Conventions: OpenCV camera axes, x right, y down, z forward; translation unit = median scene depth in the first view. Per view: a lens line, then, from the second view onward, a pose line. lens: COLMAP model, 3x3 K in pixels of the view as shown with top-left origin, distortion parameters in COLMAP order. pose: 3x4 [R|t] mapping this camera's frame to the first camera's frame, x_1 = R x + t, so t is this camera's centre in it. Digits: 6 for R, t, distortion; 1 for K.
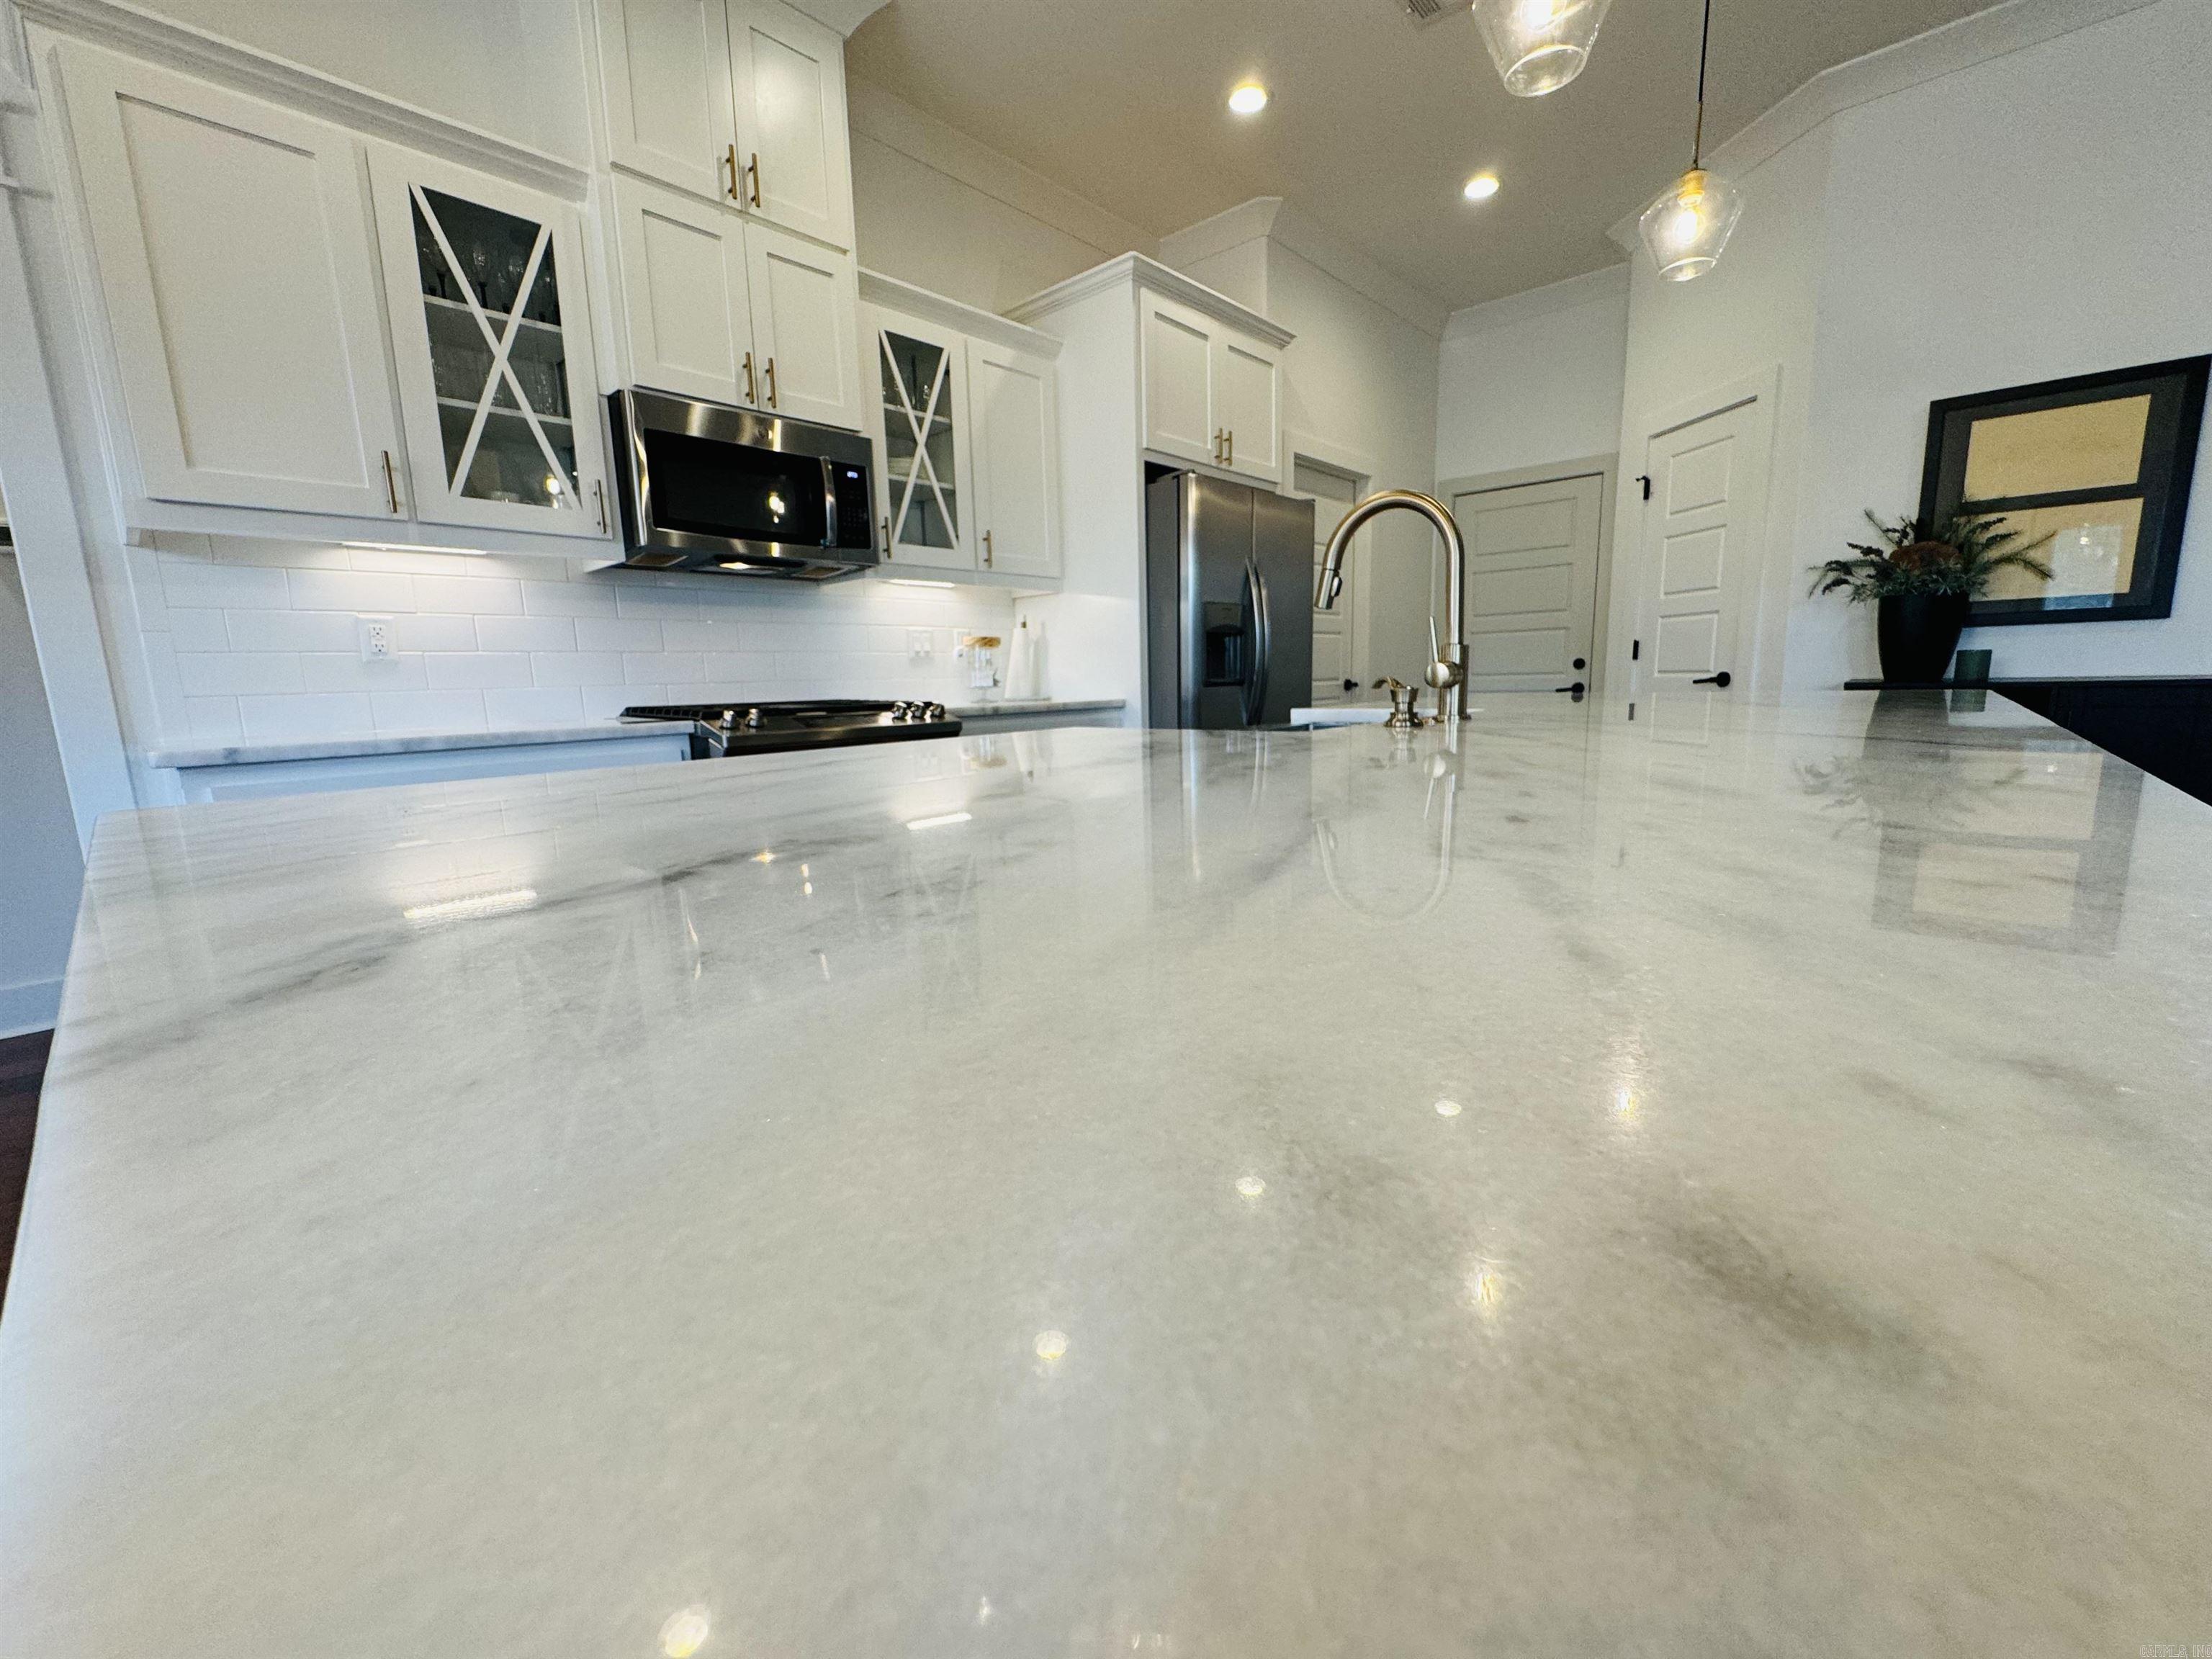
lens RADIAL K [[883.3, 0, 1106.0], [0, 883.3, 829.5], [0, 0, 1]] dist [-0.008874, 0.003892]
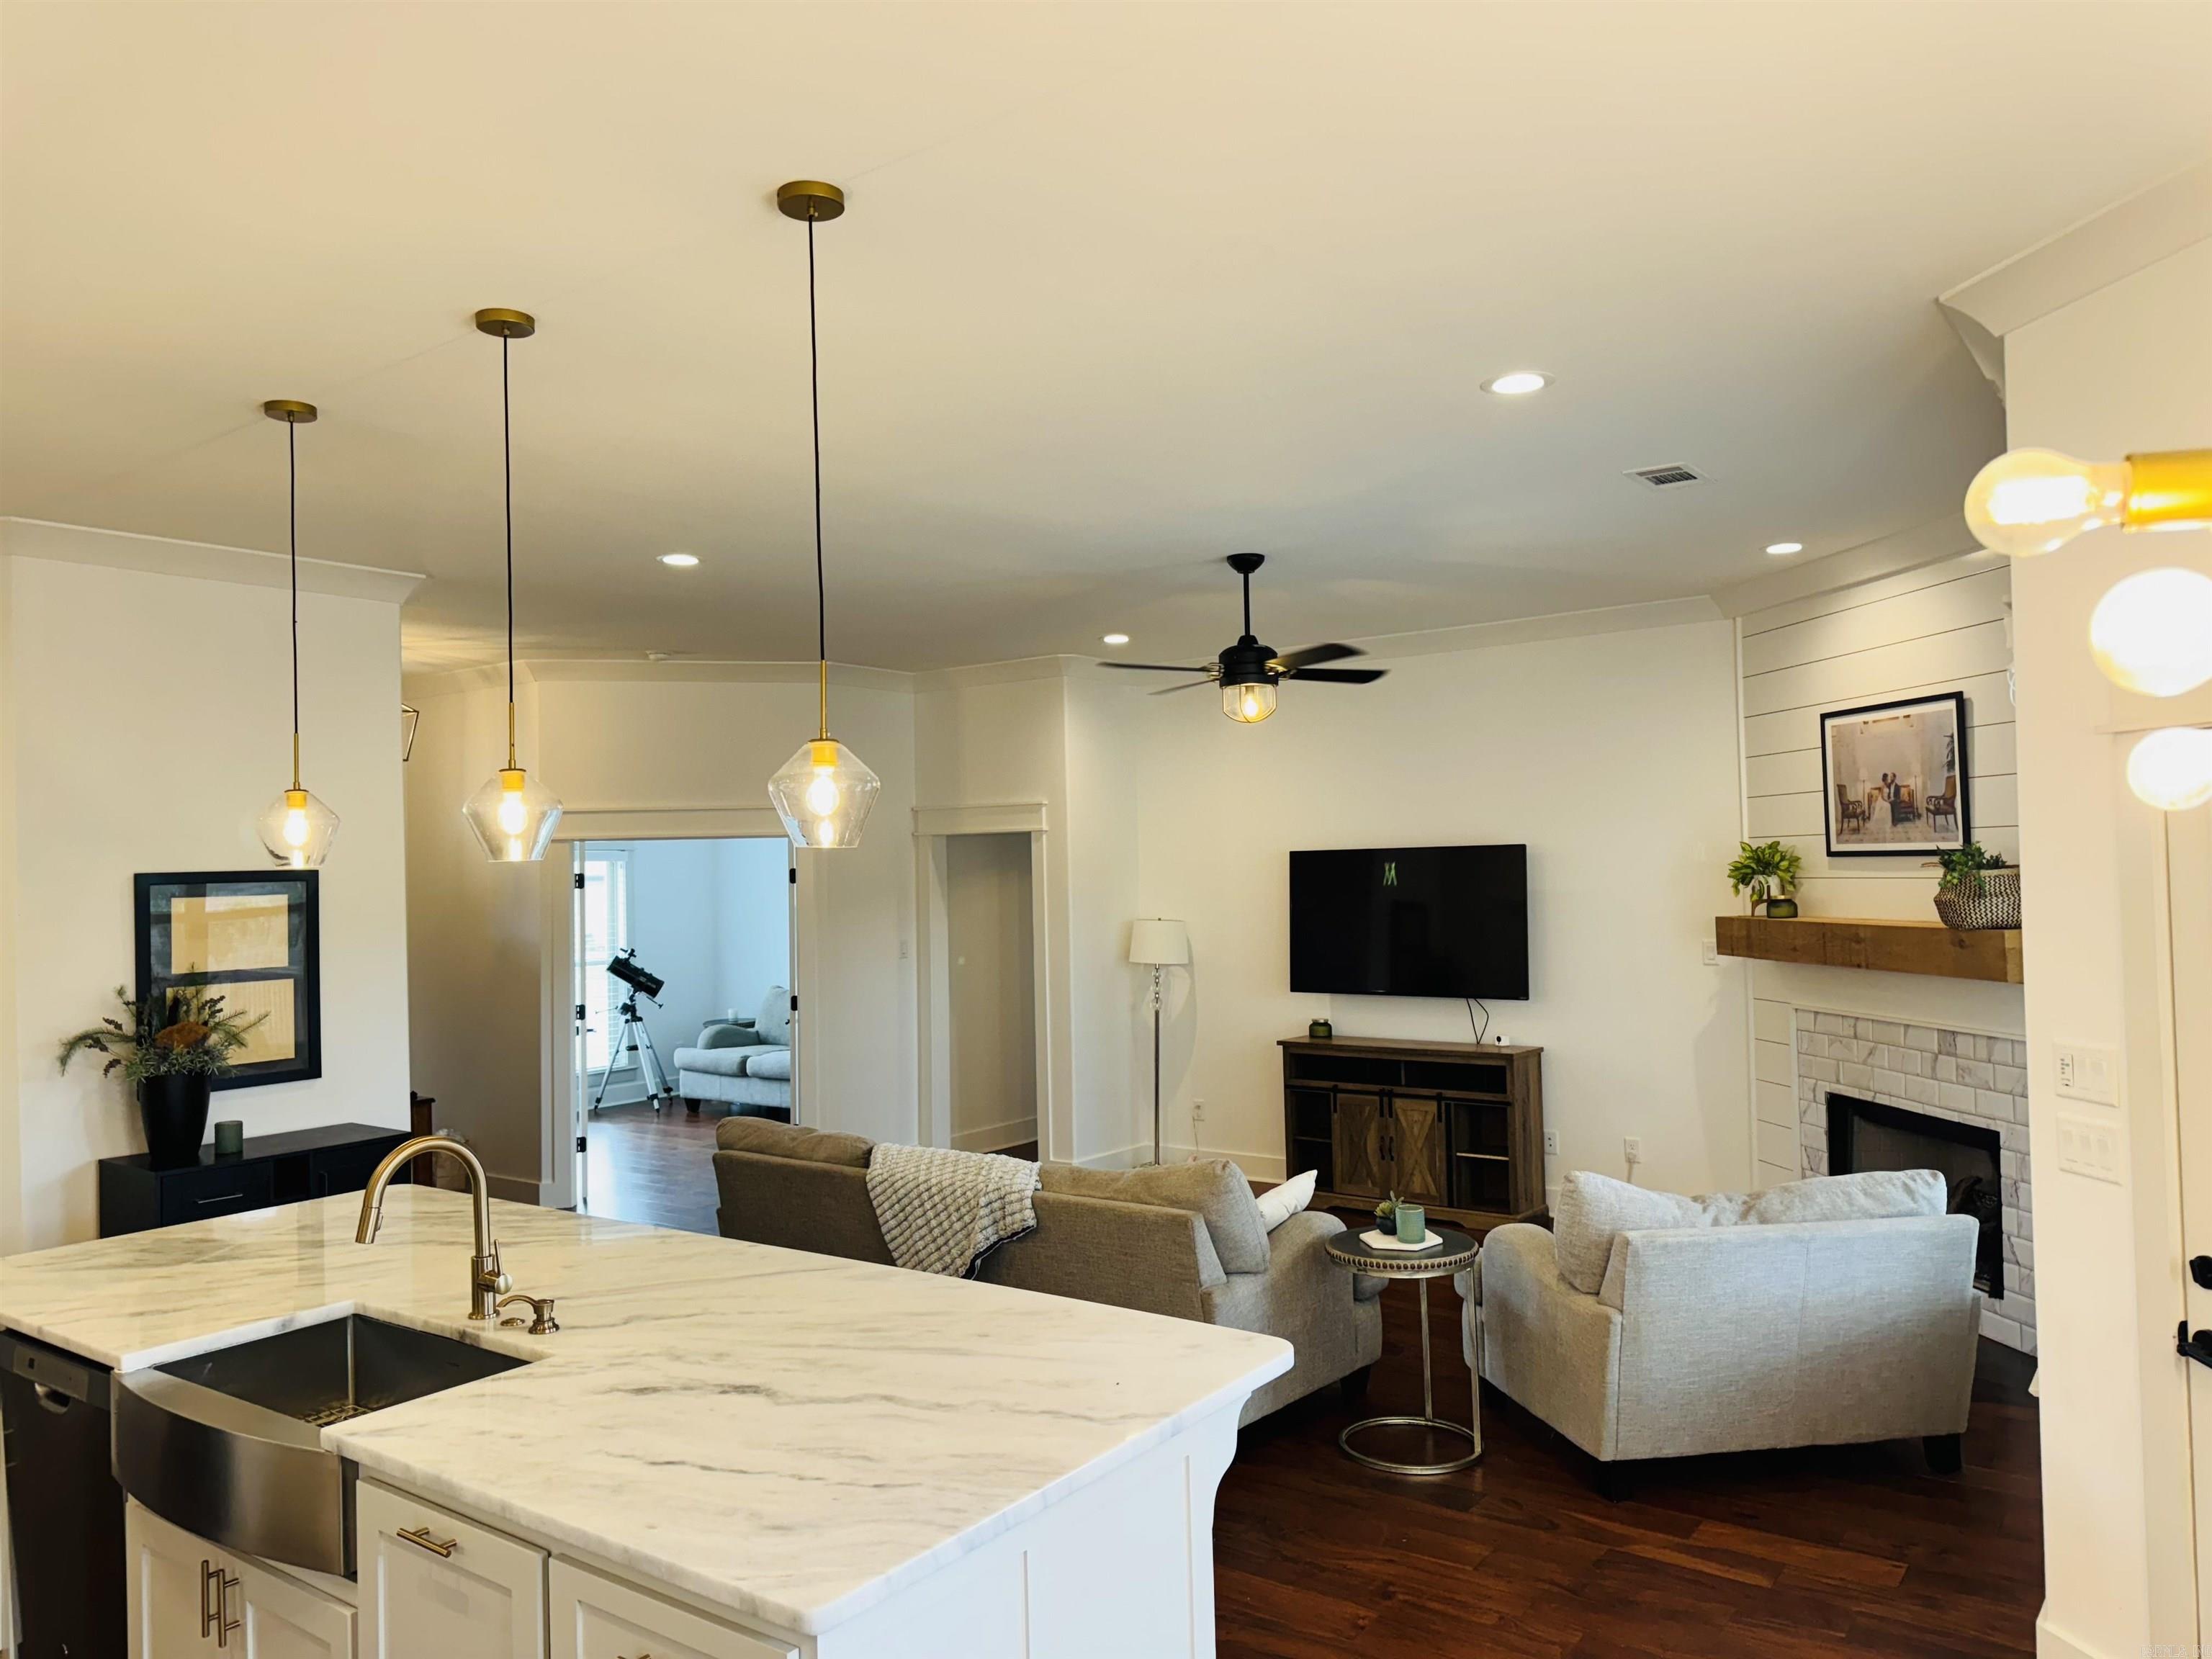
lens RADIAL K [[1567.4, 0, 1106.0], [0, 1567.4, 829.5], [0, 0, 1]] dist [0.004382, 0.000637]
pose [[-0.110506, 0.053743, 0.992421, -0.943185], [0.194041, 0.980488, -0.031490, -0.273664], [-0.974750, 0.189090, -0.118778, 0.143838]]
